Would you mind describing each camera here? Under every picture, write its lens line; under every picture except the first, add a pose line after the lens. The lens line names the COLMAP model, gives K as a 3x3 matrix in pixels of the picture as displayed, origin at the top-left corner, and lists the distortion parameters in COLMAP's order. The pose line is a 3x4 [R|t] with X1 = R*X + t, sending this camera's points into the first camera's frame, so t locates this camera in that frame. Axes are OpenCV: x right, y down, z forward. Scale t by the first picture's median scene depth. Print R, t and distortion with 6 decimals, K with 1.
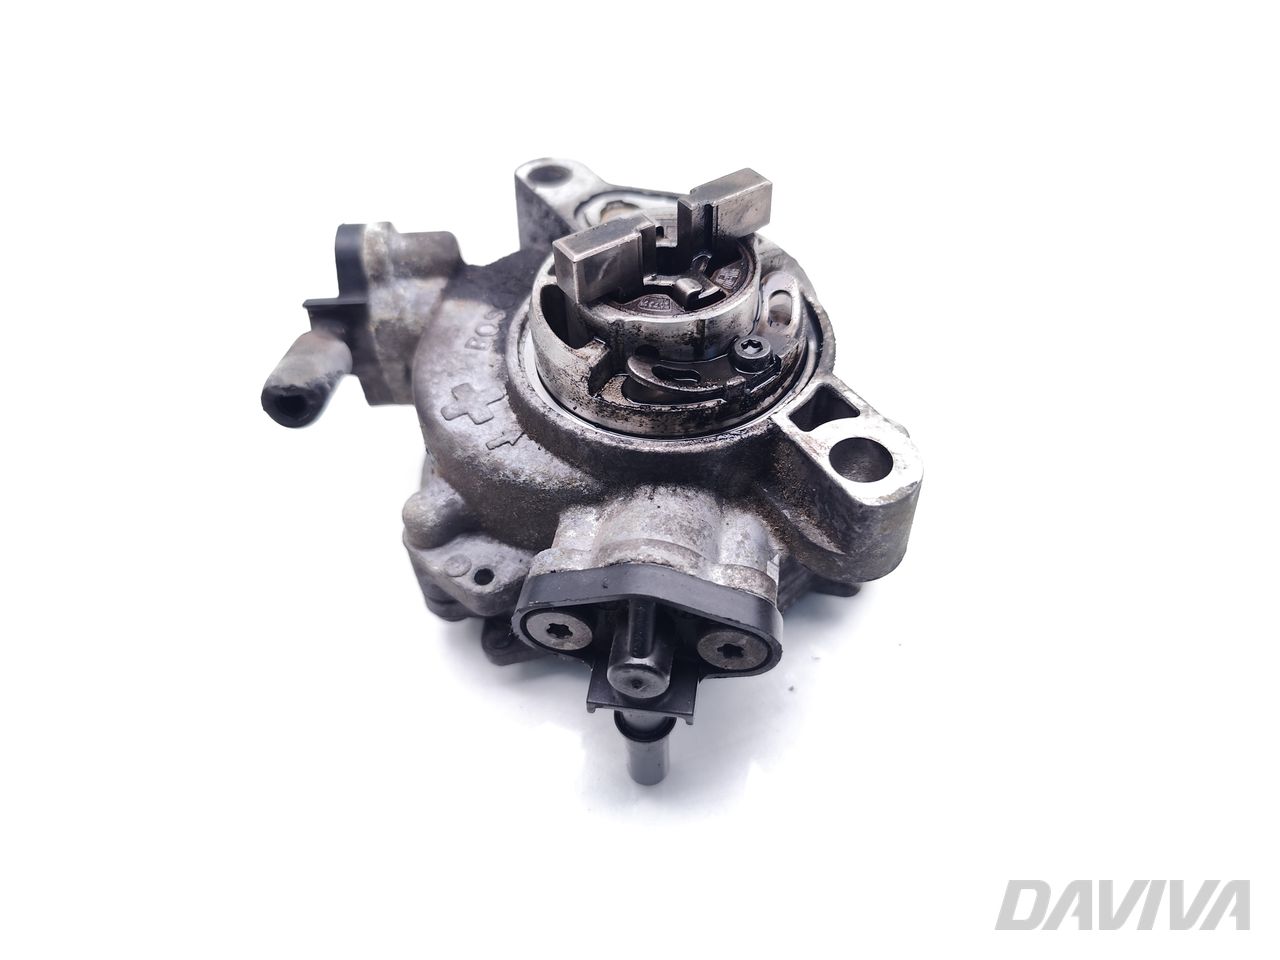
lens RADIAL K [[934.1, 0, 640.0], [0, 934.1, 480.0], [0, 0, 1]] dist [0.001201, -0.000010]
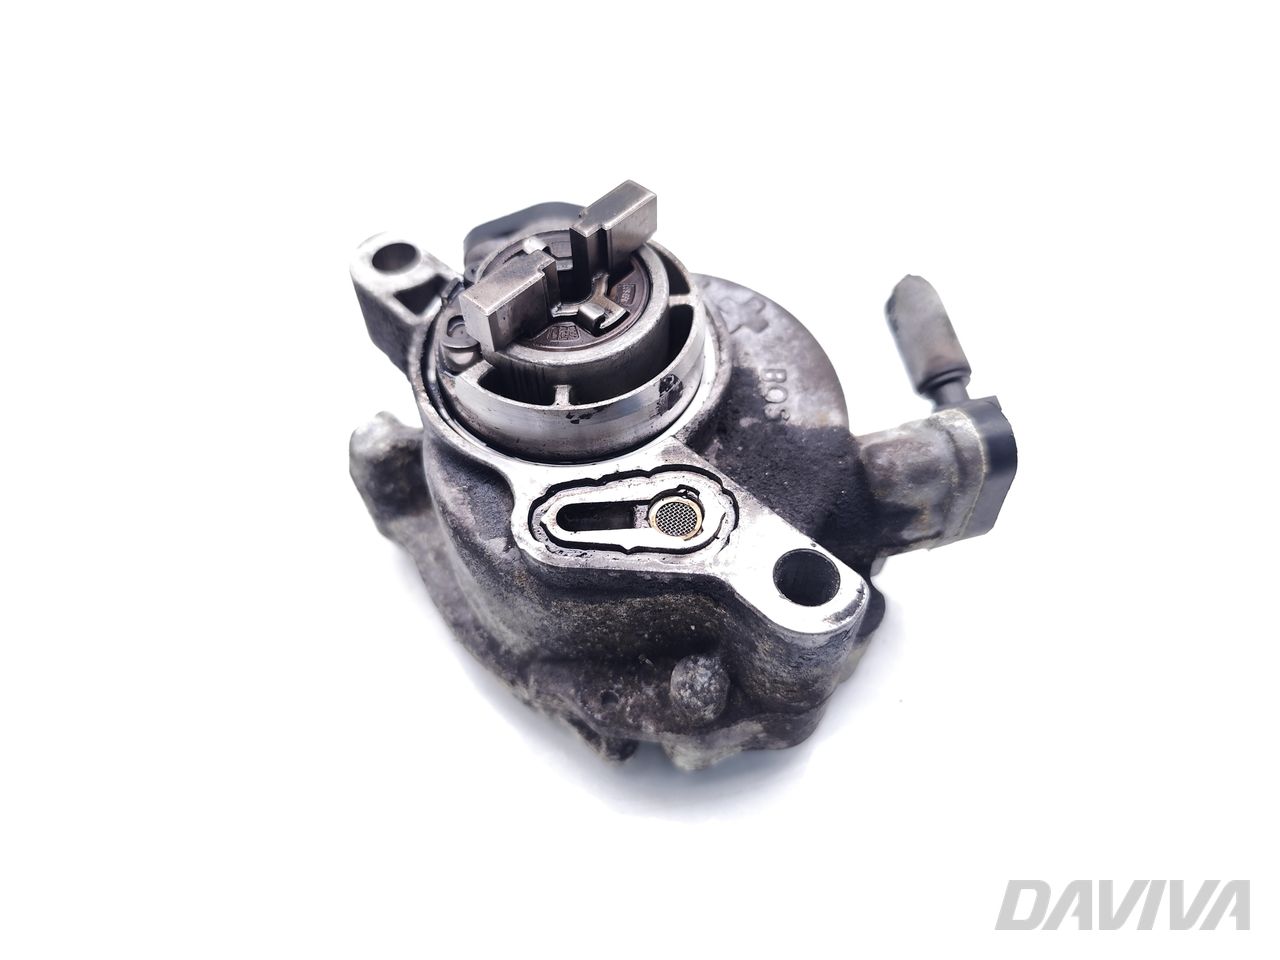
lens RADIAL K [[934.1, 0, 640.0], [0, 934.1, 480.0], [0, 0, 1]] dist [0.001201, -0.000010]
pose [[-0.969900, 0.219080, -0.106292, 0.092658], [-0.147885, -0.183171, 0.971894, -1.128385], [0.193452, 0.958359, 0.210056, 0.902030]]
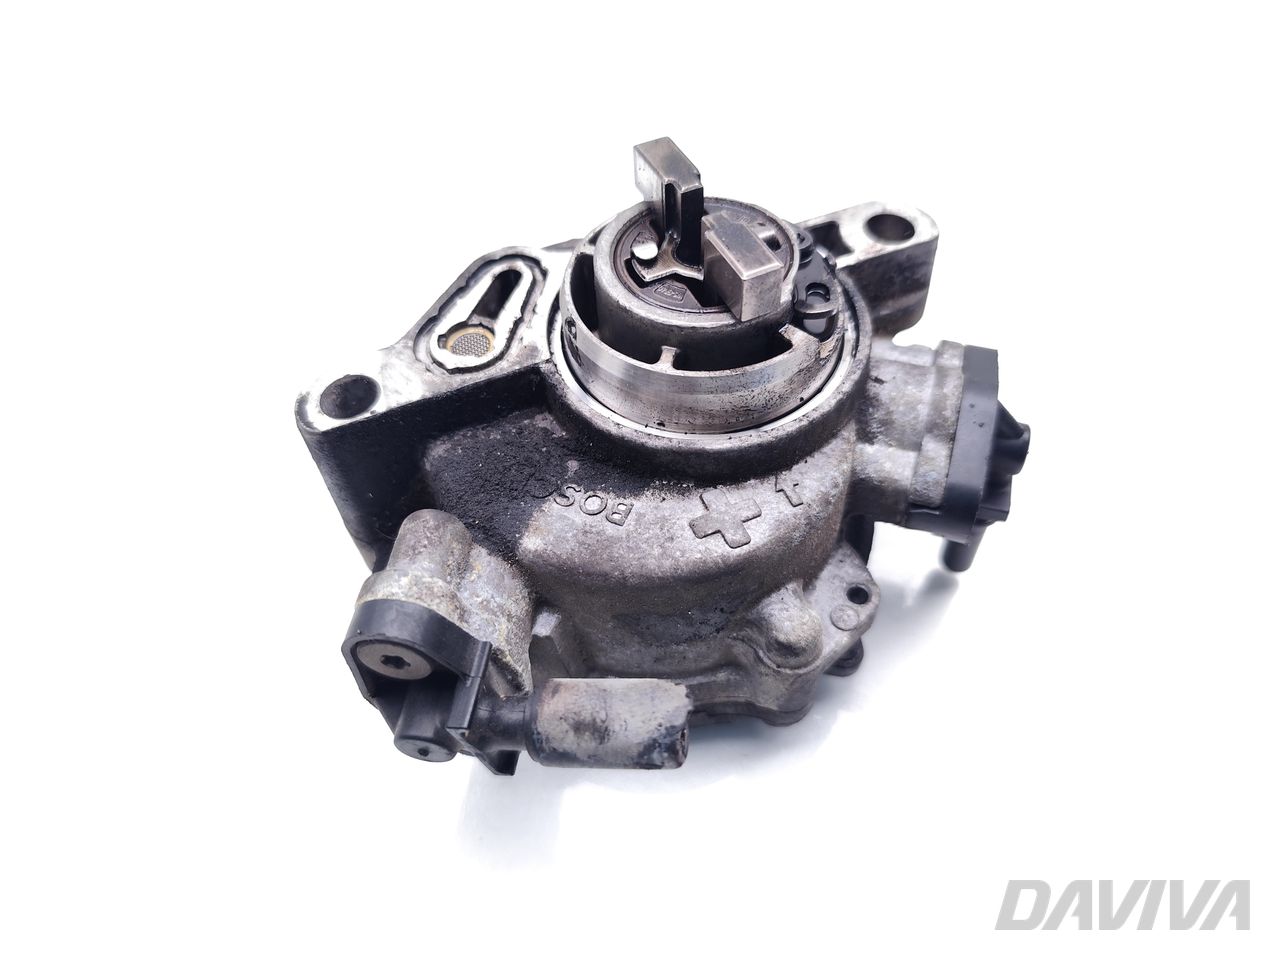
lens RADIAL K [[934.1, 0, 640.0], [0, 934.1, 480.0], [0, 0, 1]] dist [0.001201, -0.000010]
pose [[0.162104, -0.760630, 0.628621, -0.690429], [0.756375, 0.504909, 0.415890, -0.506034], [-0.633735, 0.408055, 0.657169, 0.448966]]
